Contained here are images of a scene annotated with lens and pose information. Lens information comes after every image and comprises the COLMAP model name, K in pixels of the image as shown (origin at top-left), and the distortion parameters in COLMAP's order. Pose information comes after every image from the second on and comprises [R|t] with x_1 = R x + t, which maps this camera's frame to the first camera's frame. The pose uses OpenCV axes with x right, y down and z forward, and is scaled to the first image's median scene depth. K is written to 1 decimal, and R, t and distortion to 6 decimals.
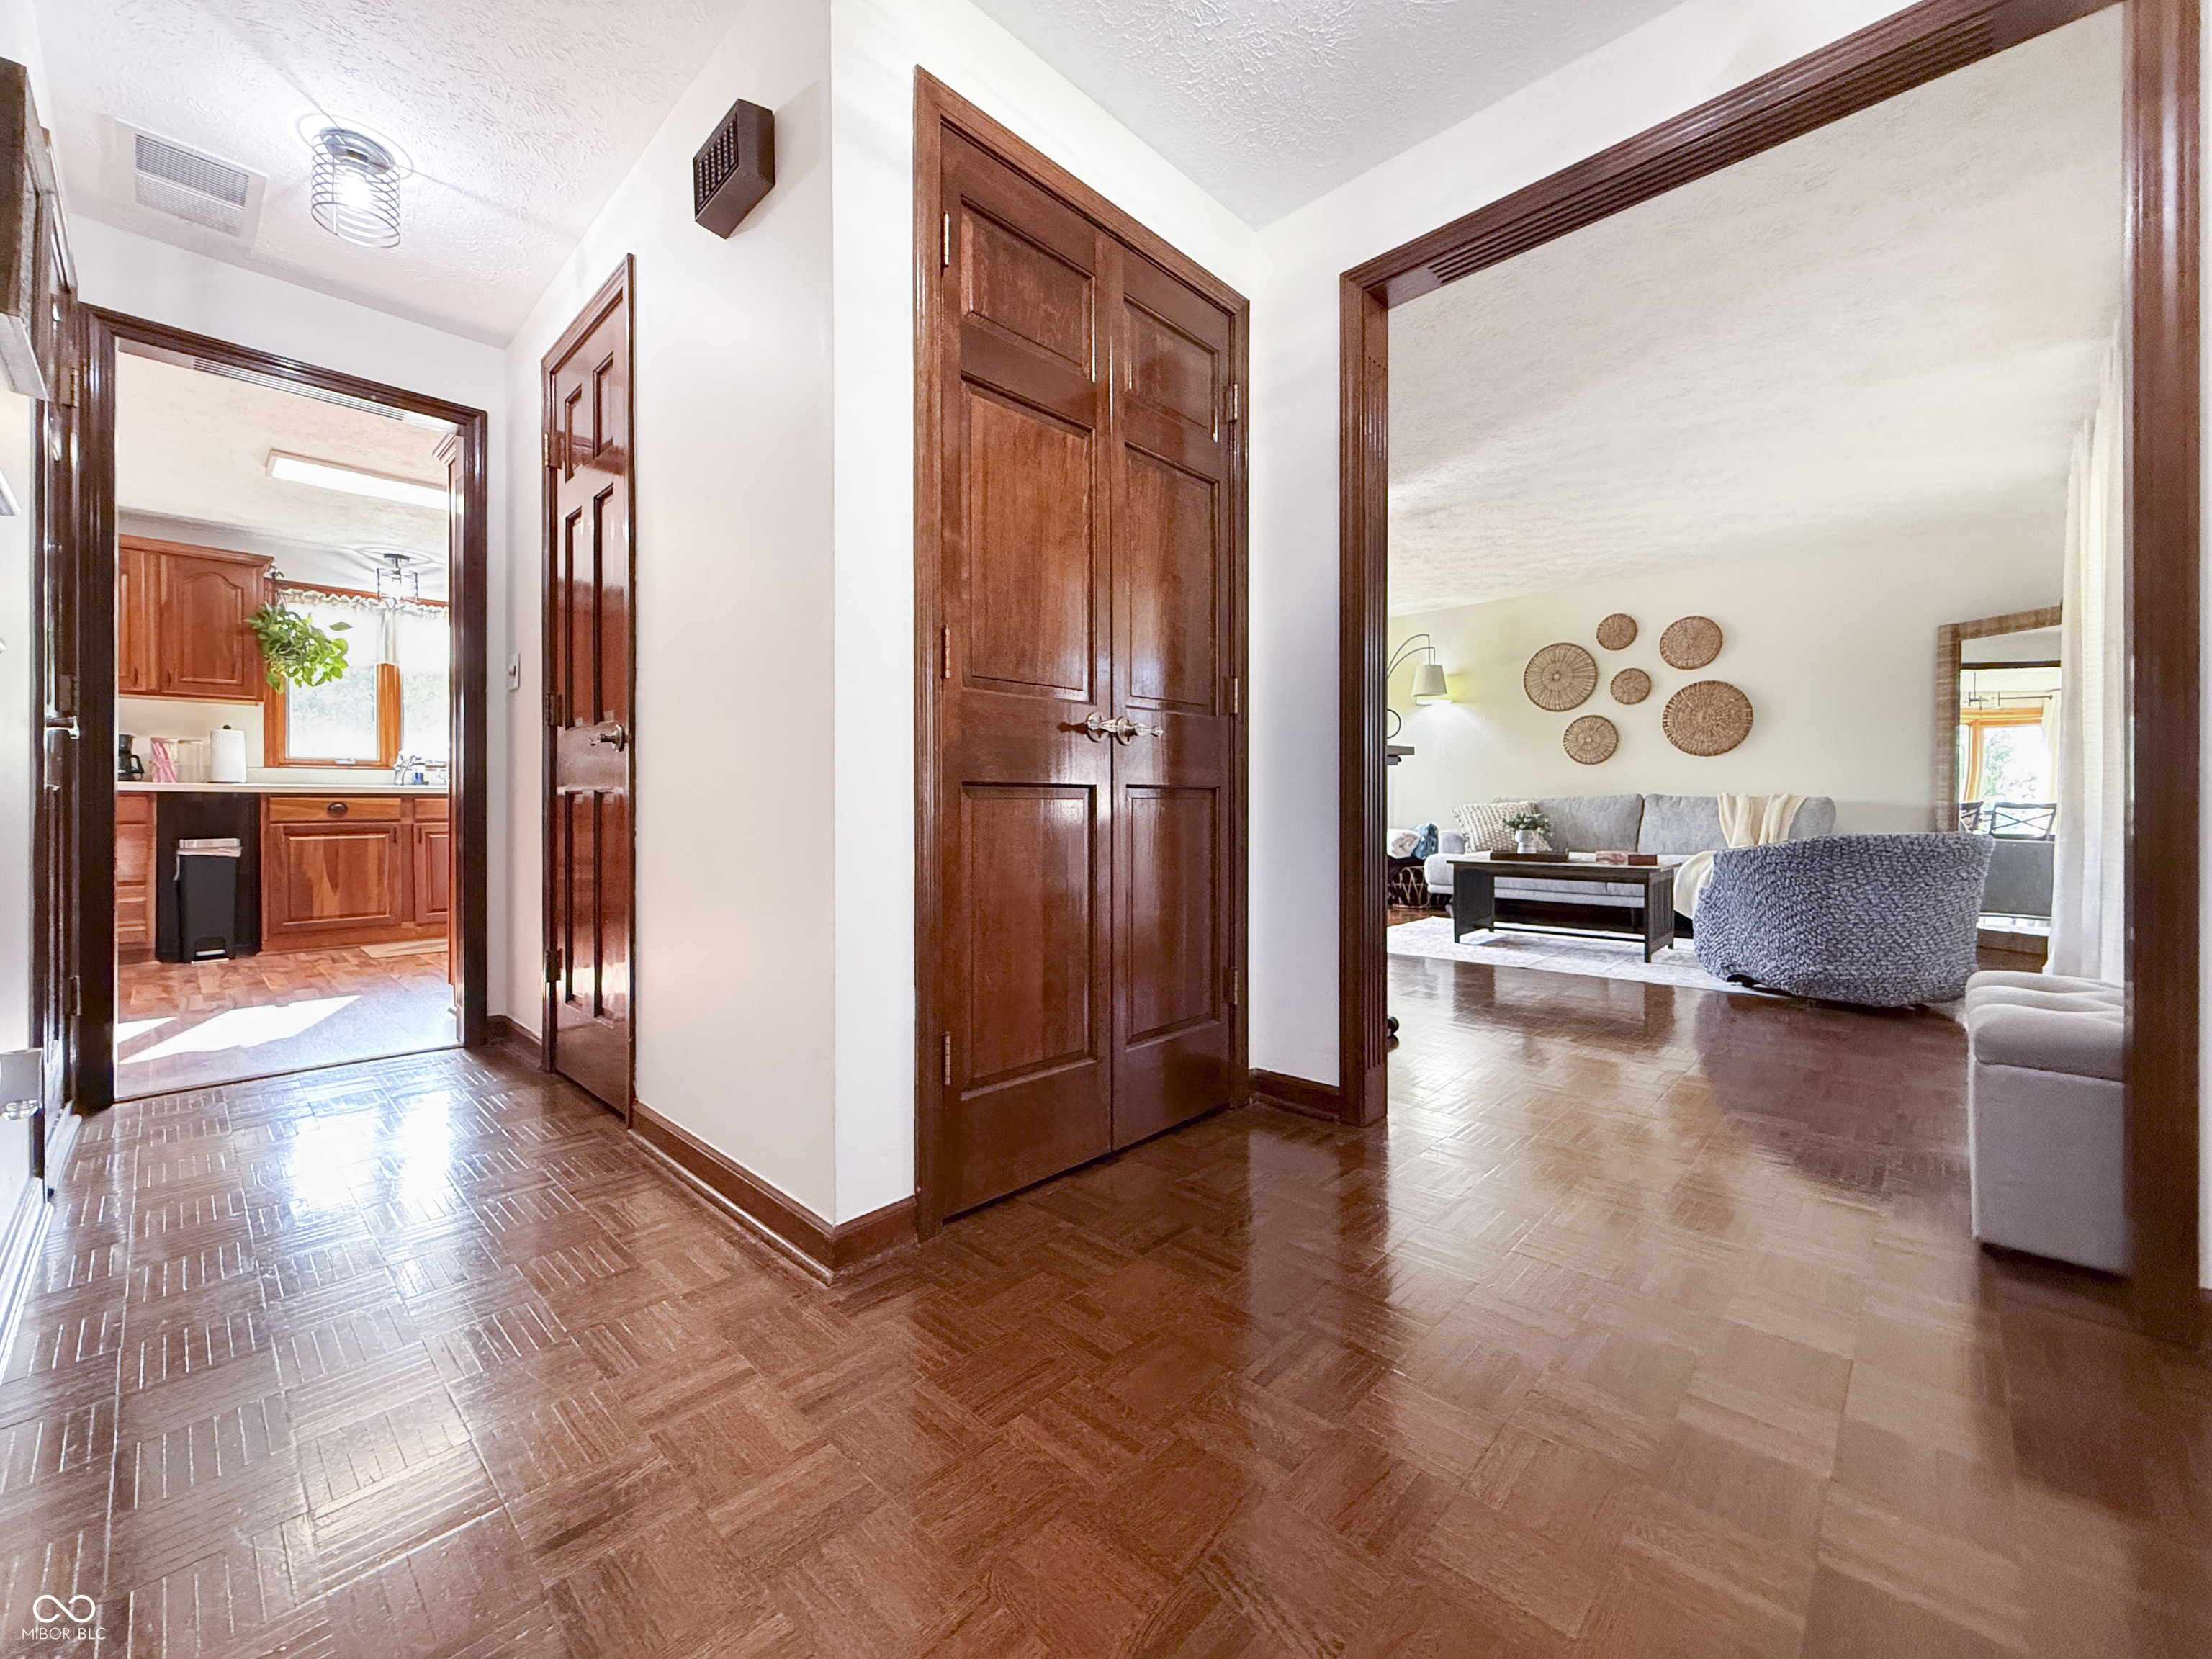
lens RADIAL K [[892.8, 0, 1105.8], [0, 892.8, 818.0], [0, 0, 1]] dist [-0.001506, 0.000487]
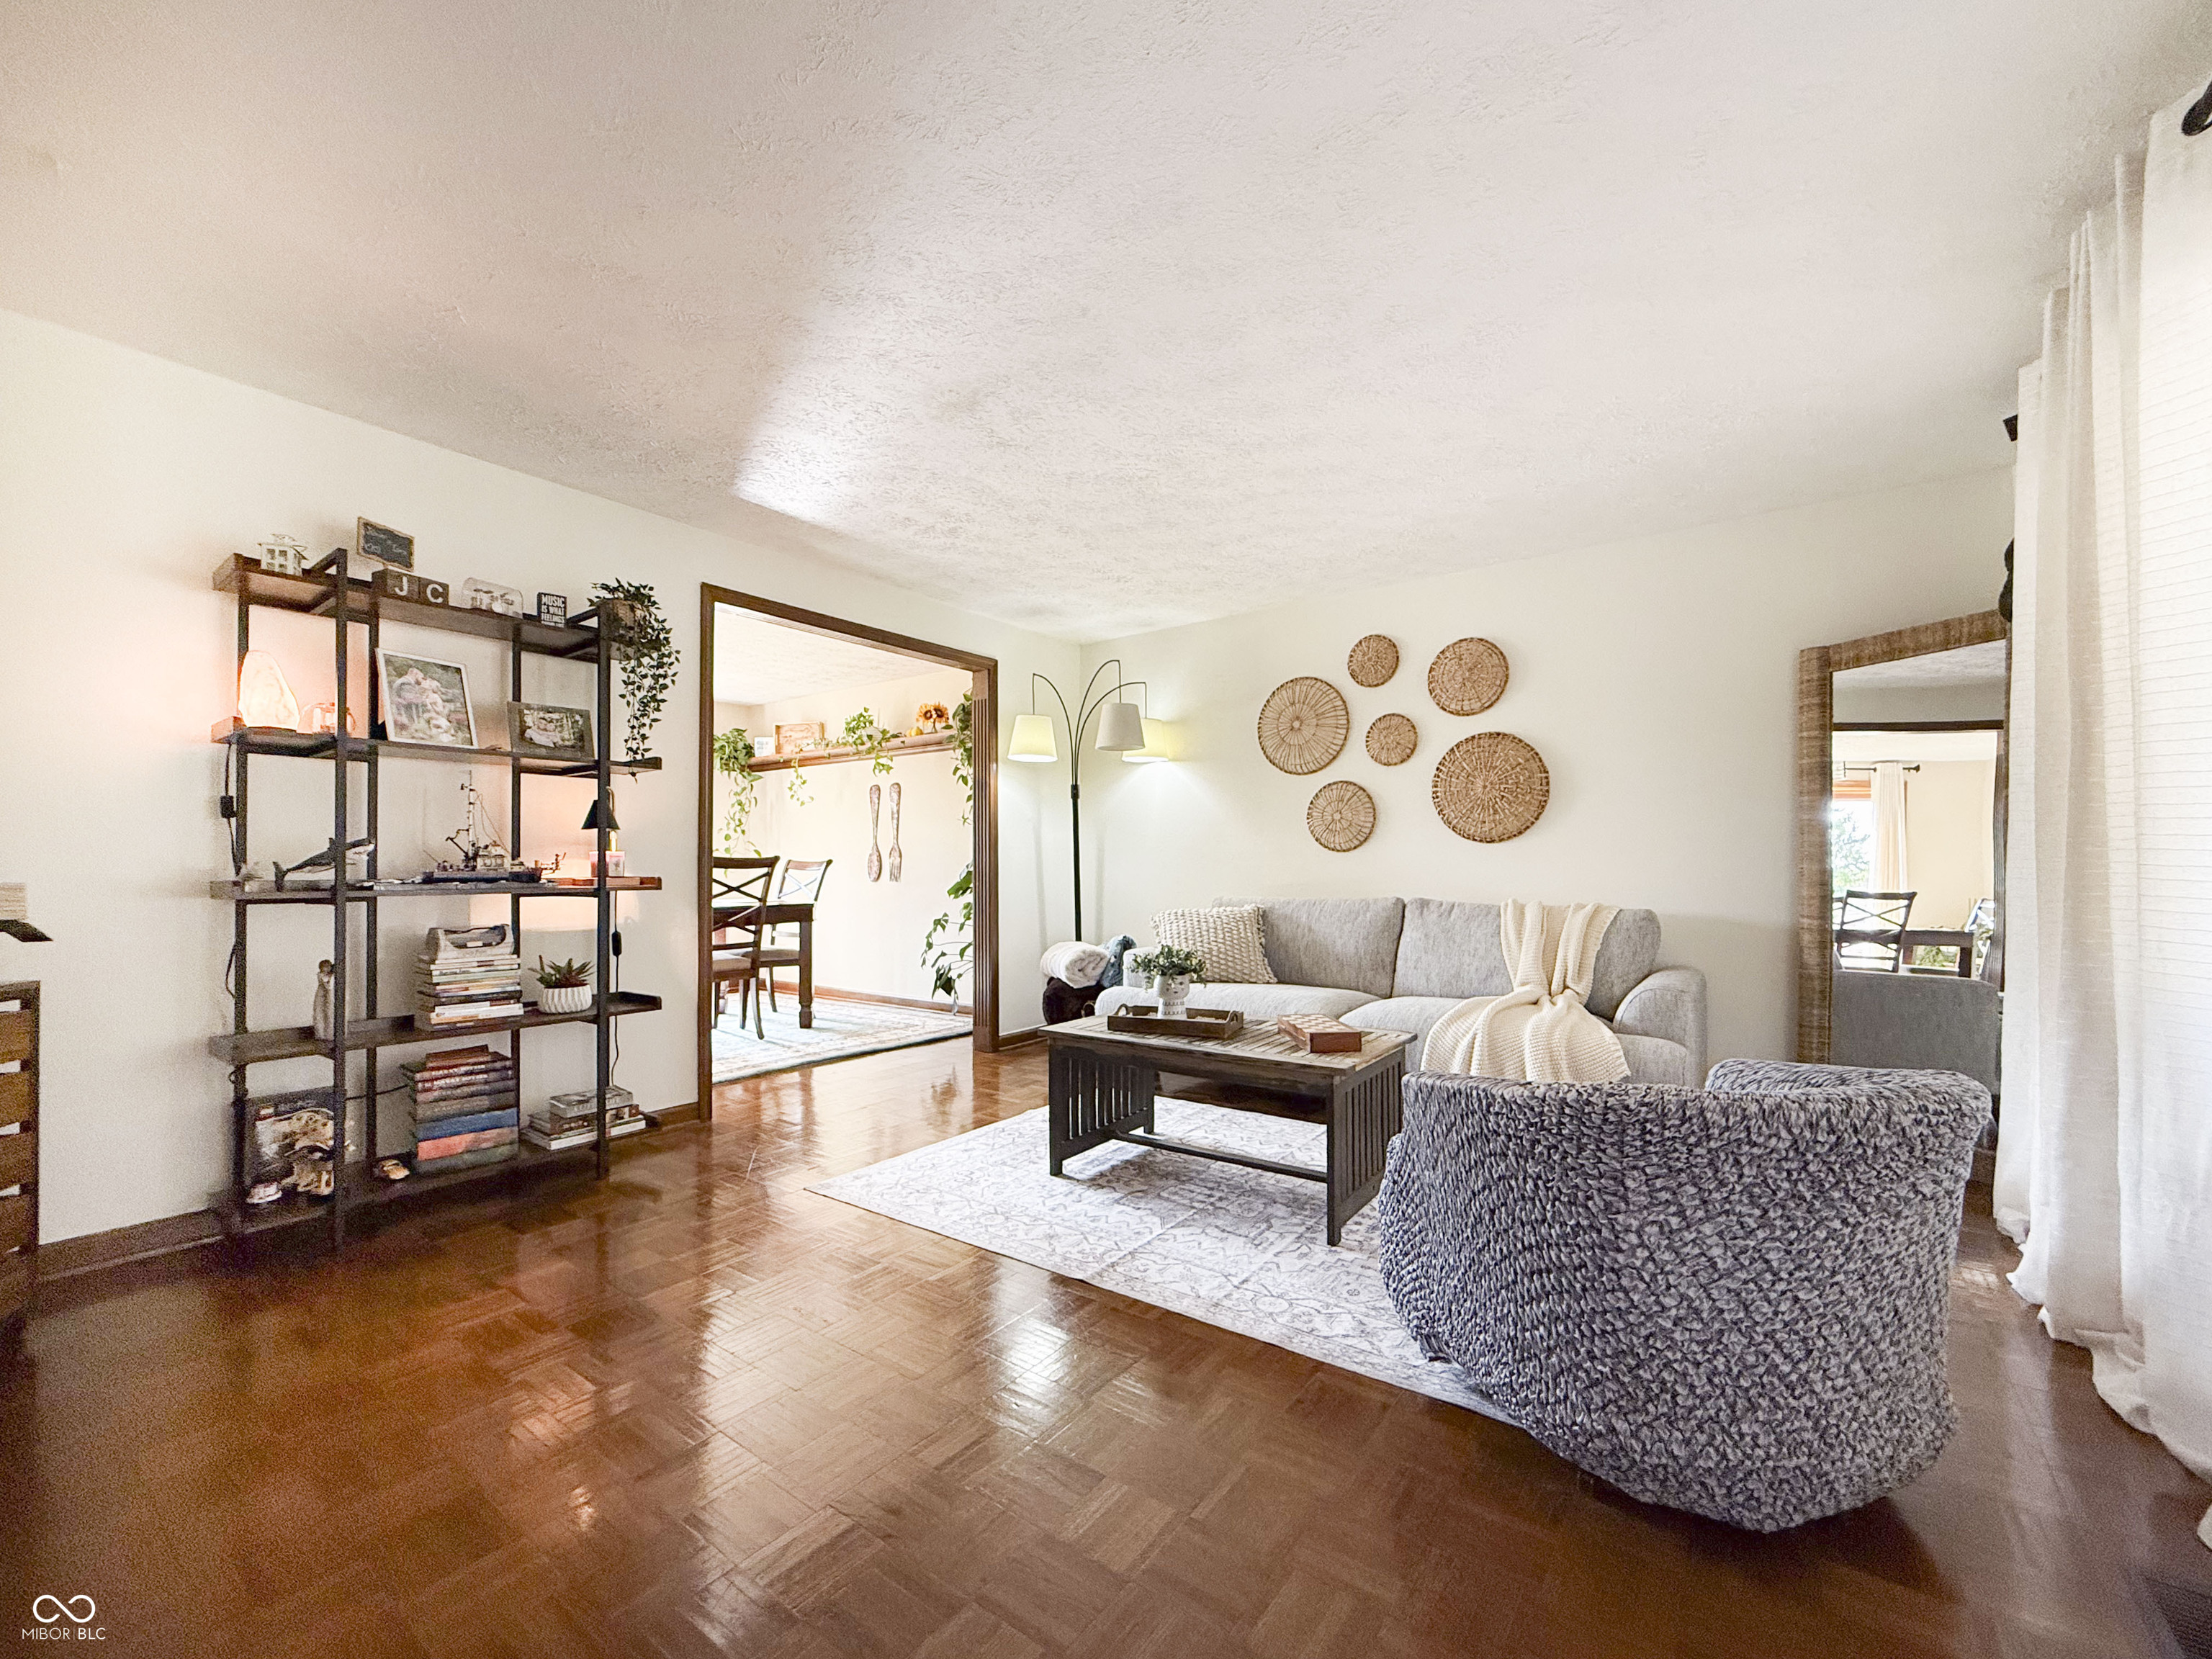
lens RADIAL K [[892.8, 0, 1128.1], [0, 892.8, 872.2], [0, 0, 1]] dist [-0.001506, 0.000487]
pose [[0.991019, -0.000802, 0.133722, 0.315407], [0.002029, 0.999957, -0.009040, -0.042111], [-0.133709, 0.009230, 0.990978, 0.369693]]
